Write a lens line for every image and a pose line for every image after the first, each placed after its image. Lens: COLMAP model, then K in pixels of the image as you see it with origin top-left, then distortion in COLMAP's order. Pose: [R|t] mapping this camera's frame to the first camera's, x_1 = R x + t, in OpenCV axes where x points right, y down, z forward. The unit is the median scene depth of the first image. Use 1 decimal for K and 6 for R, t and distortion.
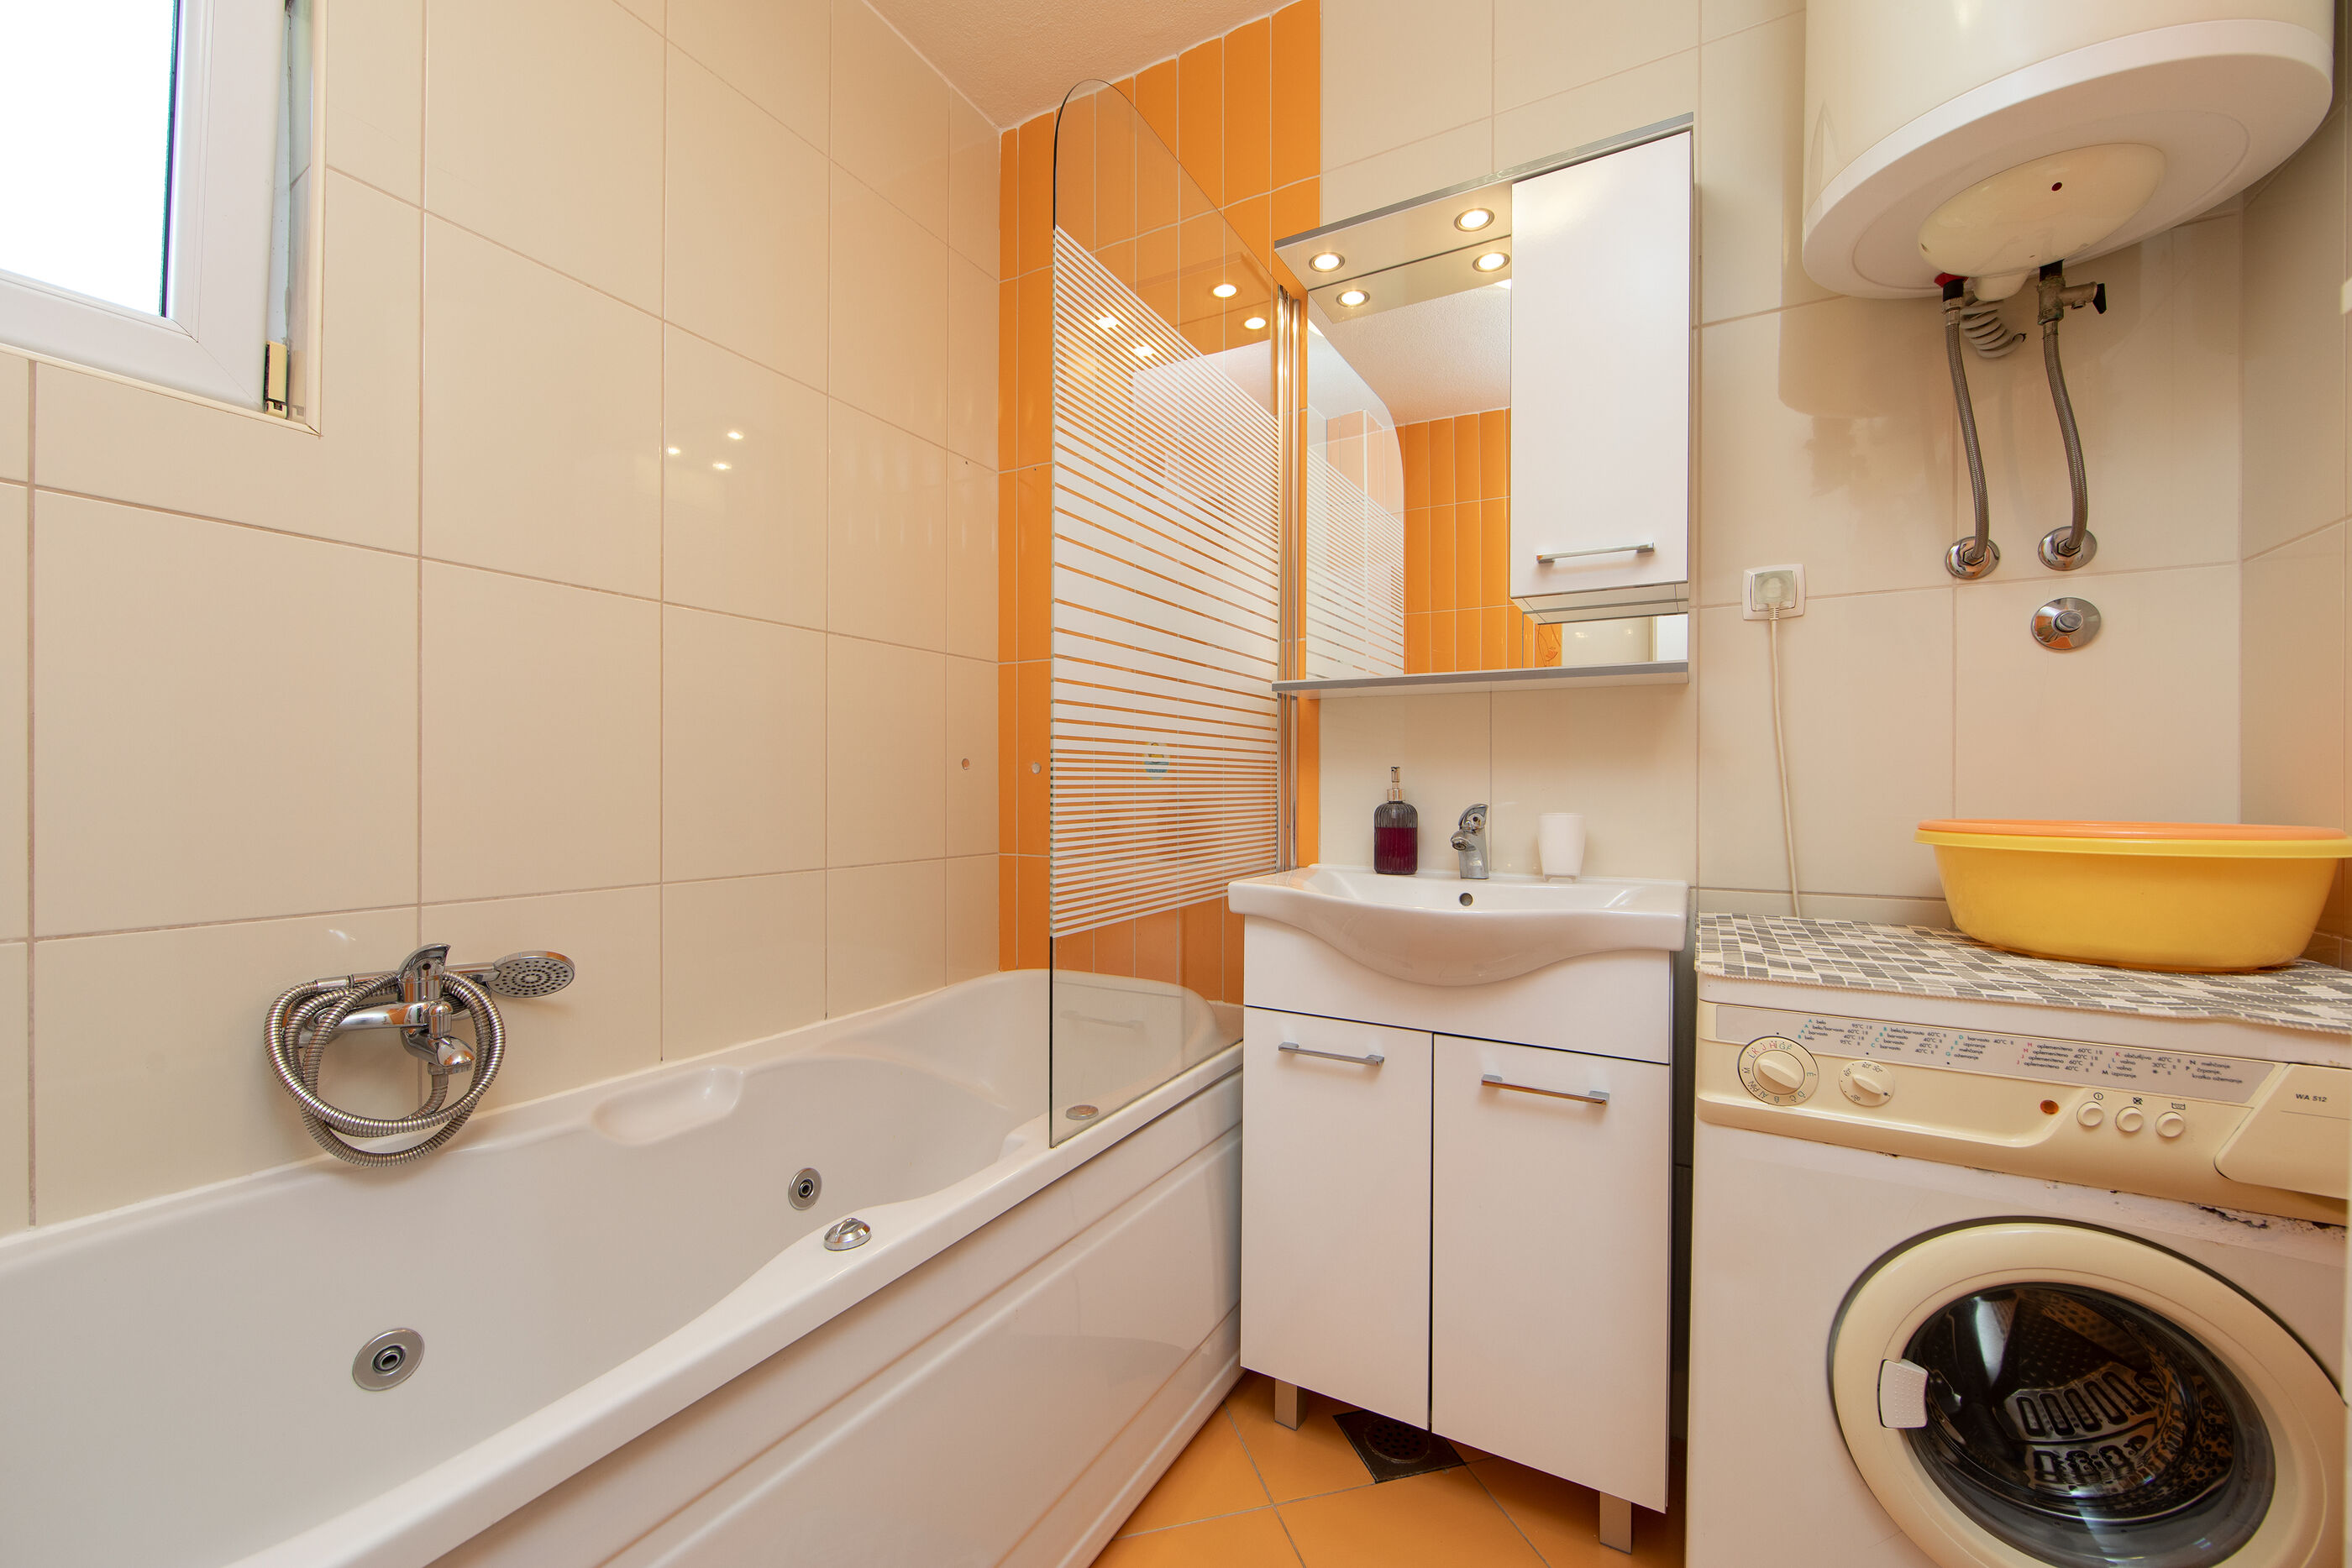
lens RADIAL K [[923.1, 0, 1181.6], [0, 923.1, 792.0], [0, 0, 1]] dist [-0.002328, -0.000109]
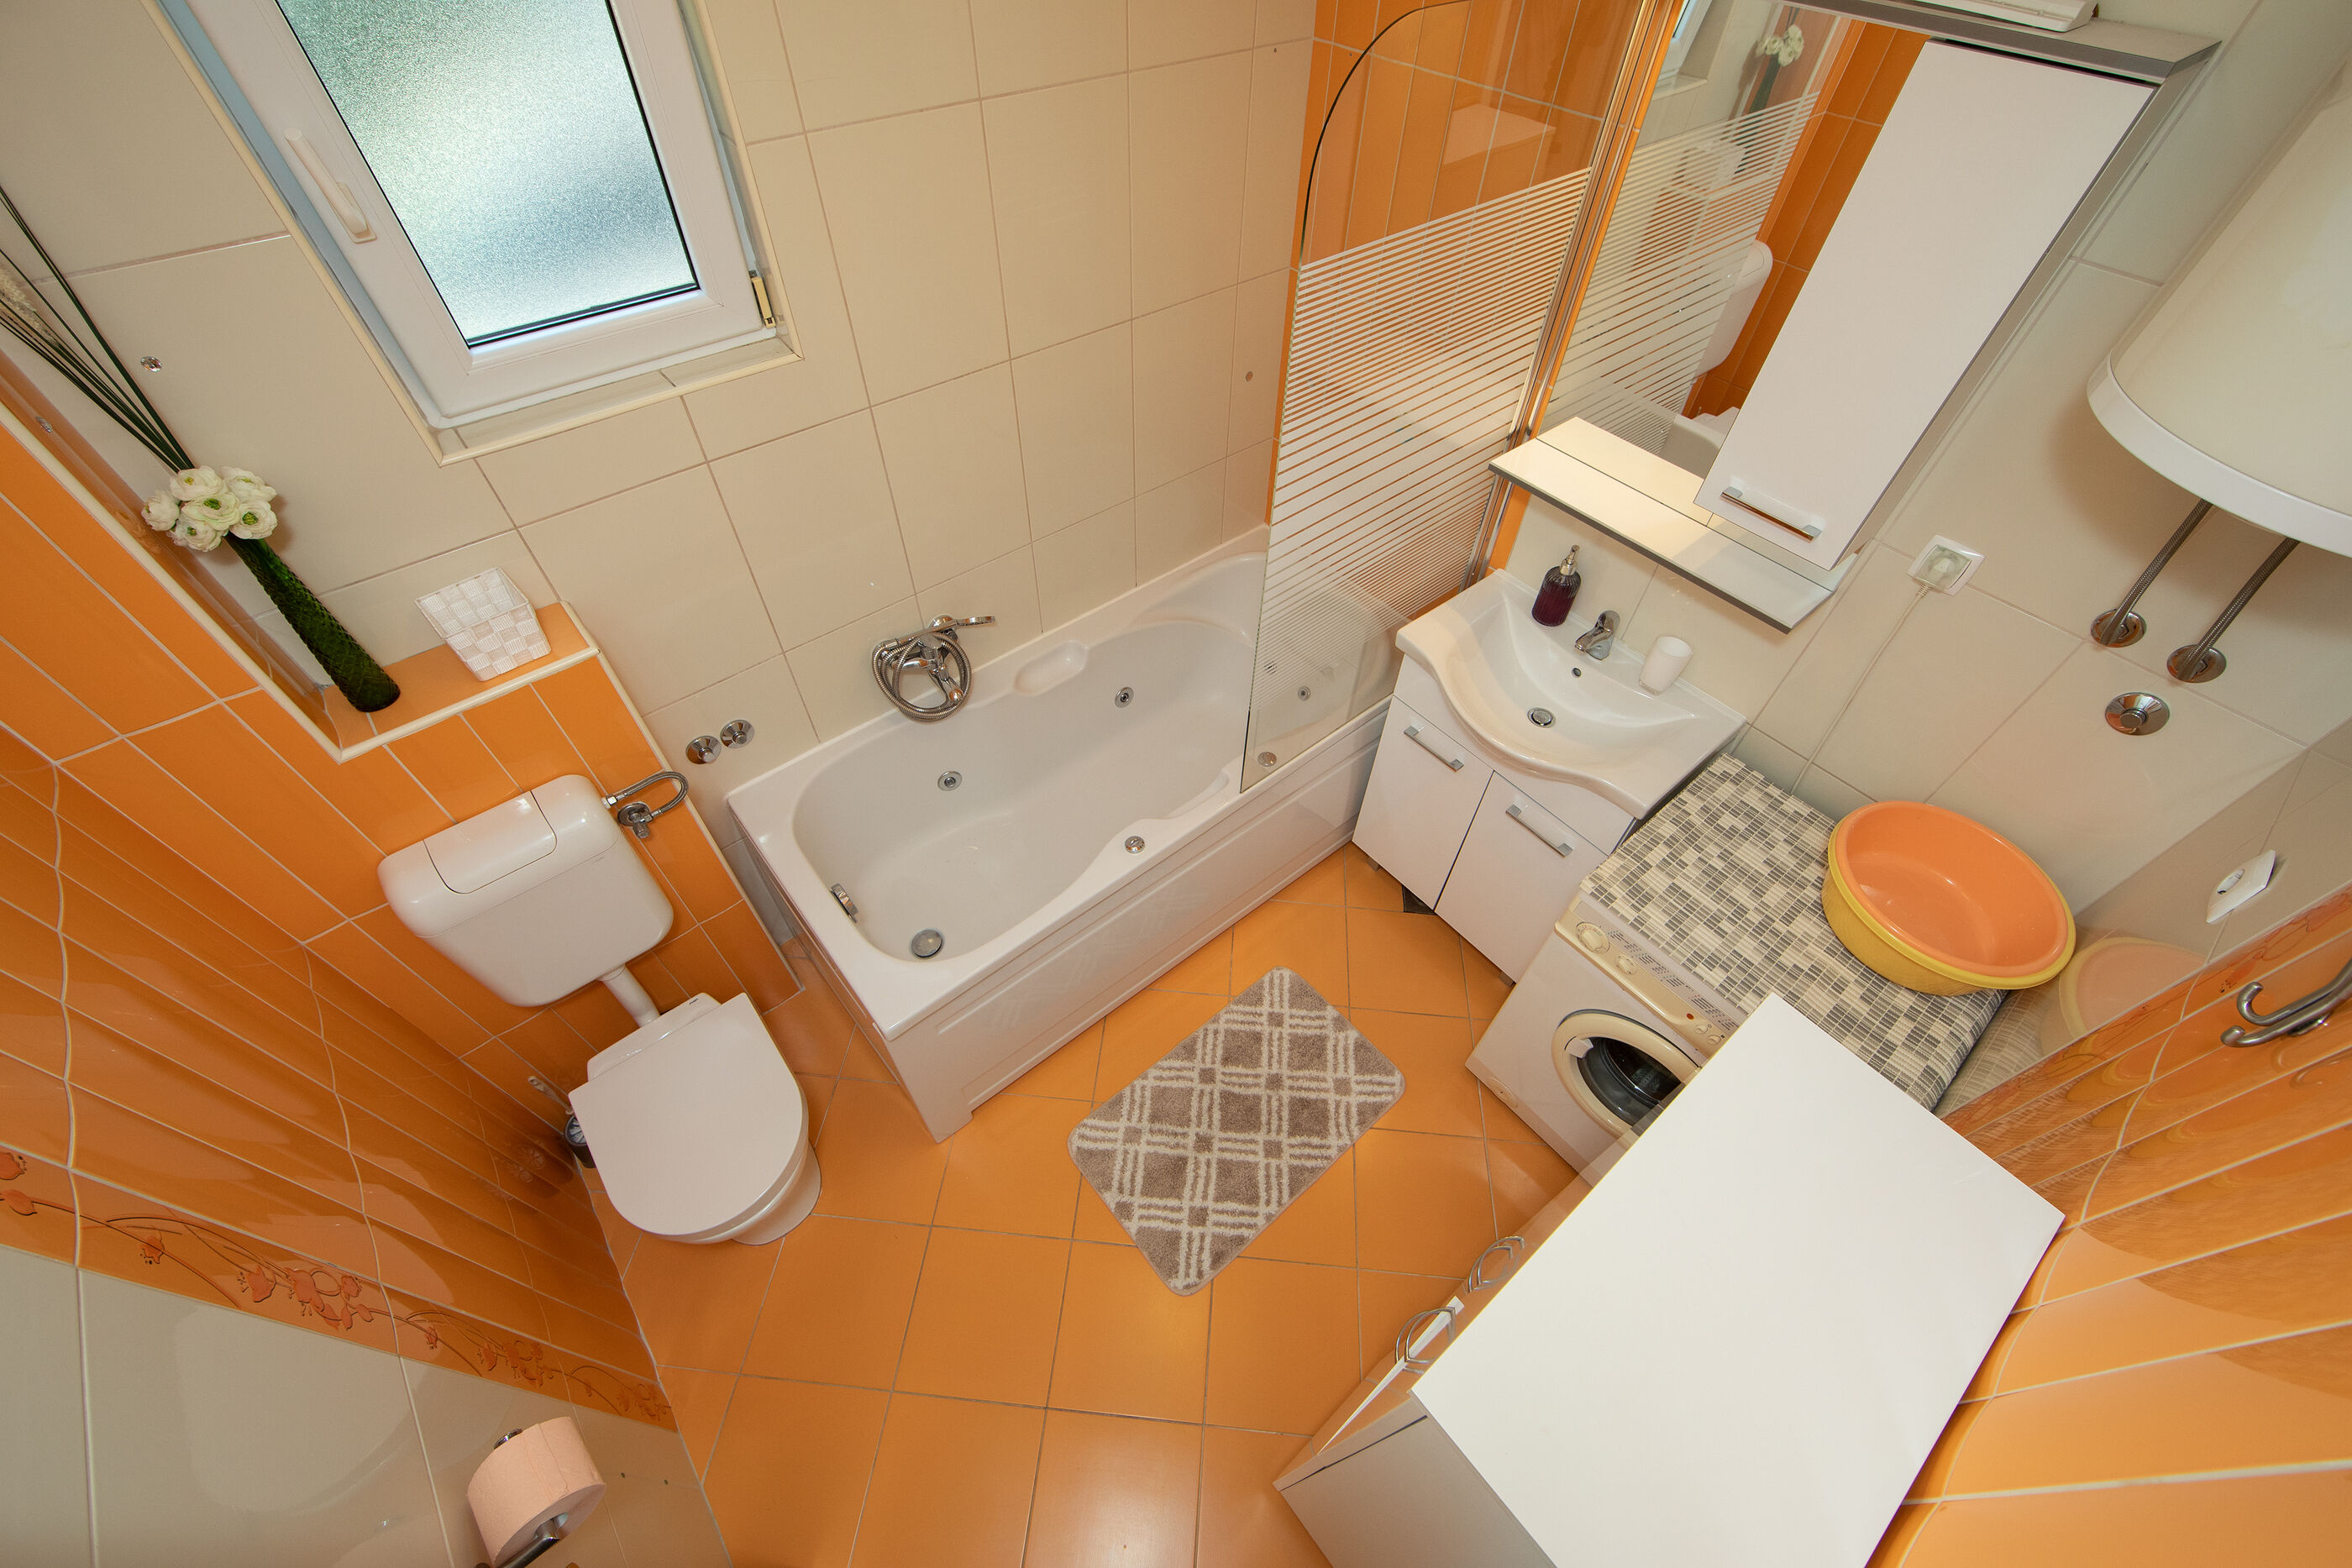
lens RADIAL K [[923.7, 0, 1175.7], [0, 923.7, 795.3], [0, 0, 1]] dist [-0.000508, -0.000013]
pose [[0.938263, 0.279671, -0.203586, 0.099640], [-0.023383, 0.638459, 0.769300, -0.900357], [0.345132, -0.717045, 0.605582, -0.159988]]
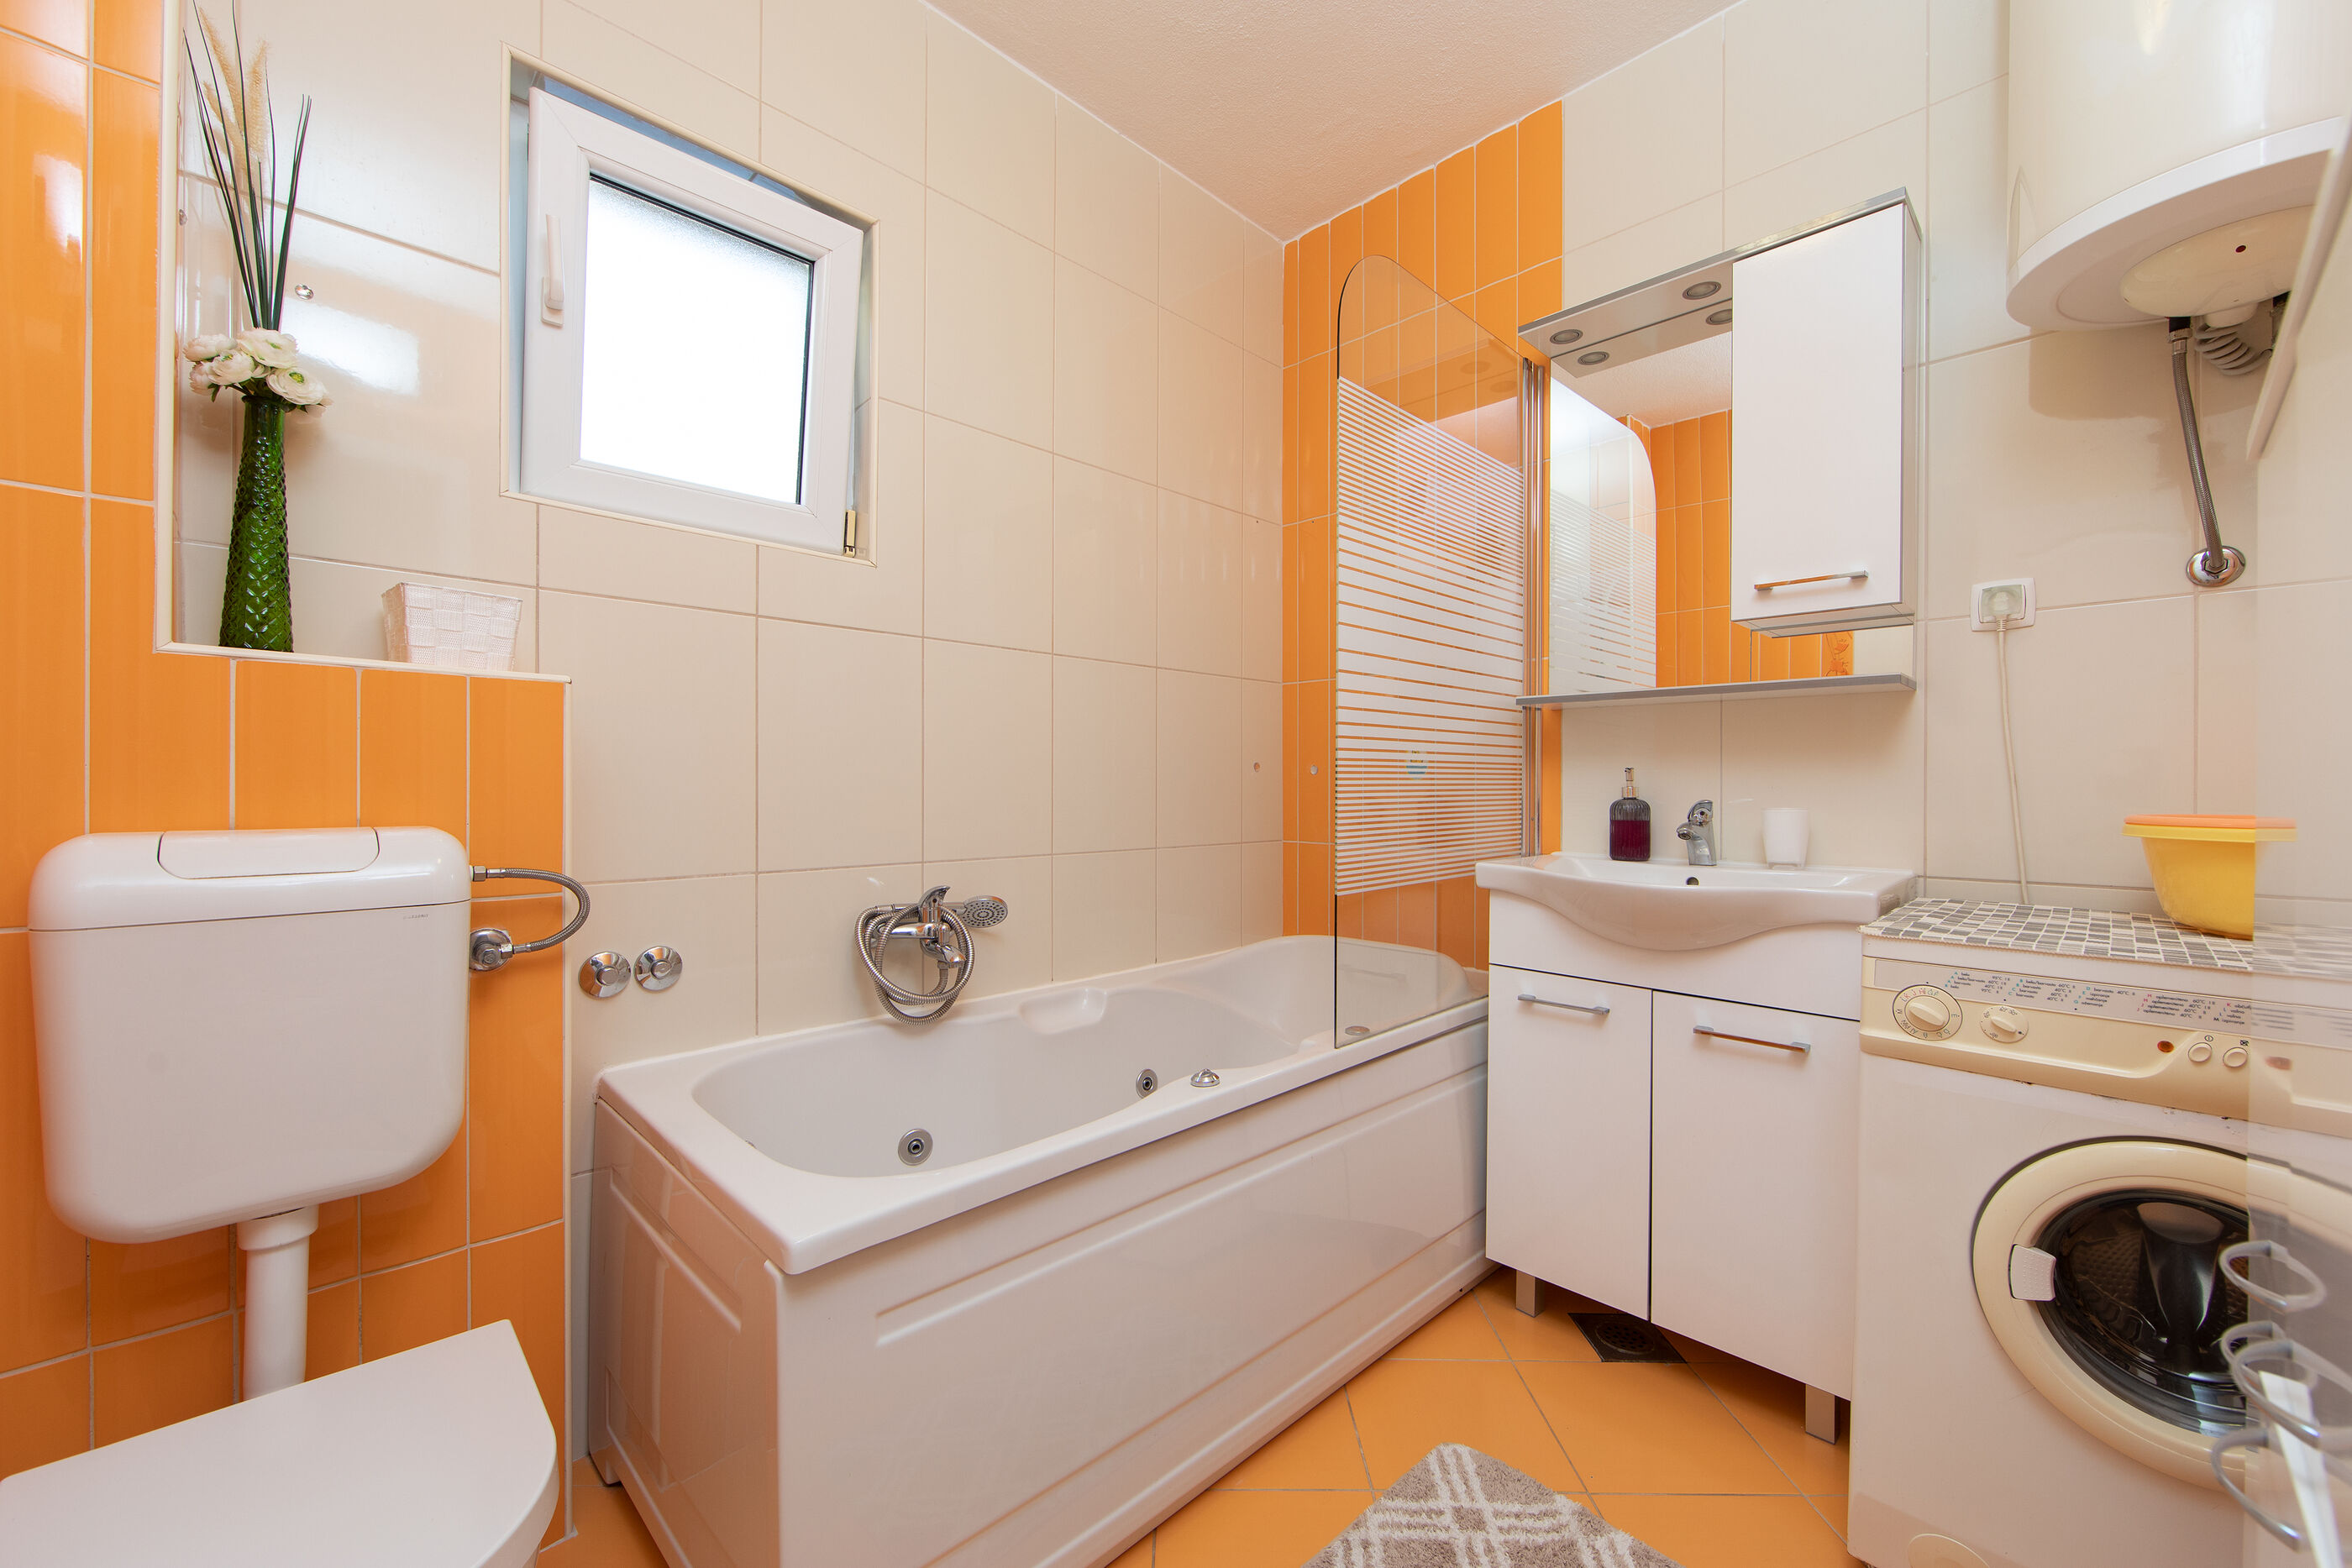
lens RADIAL K [[923.1, 0, 1181.6], [0, 923.1, 792.0], [0, 0, 1]] dist [-0.002328, -0.000109]
pose [[0.961235, 0.000531, -0.275729, 0.014195], [-0.000045, 0.999998, 0.001772, 0.001342], [0.275729, -0.001691, 0.961234, -0.321775]]
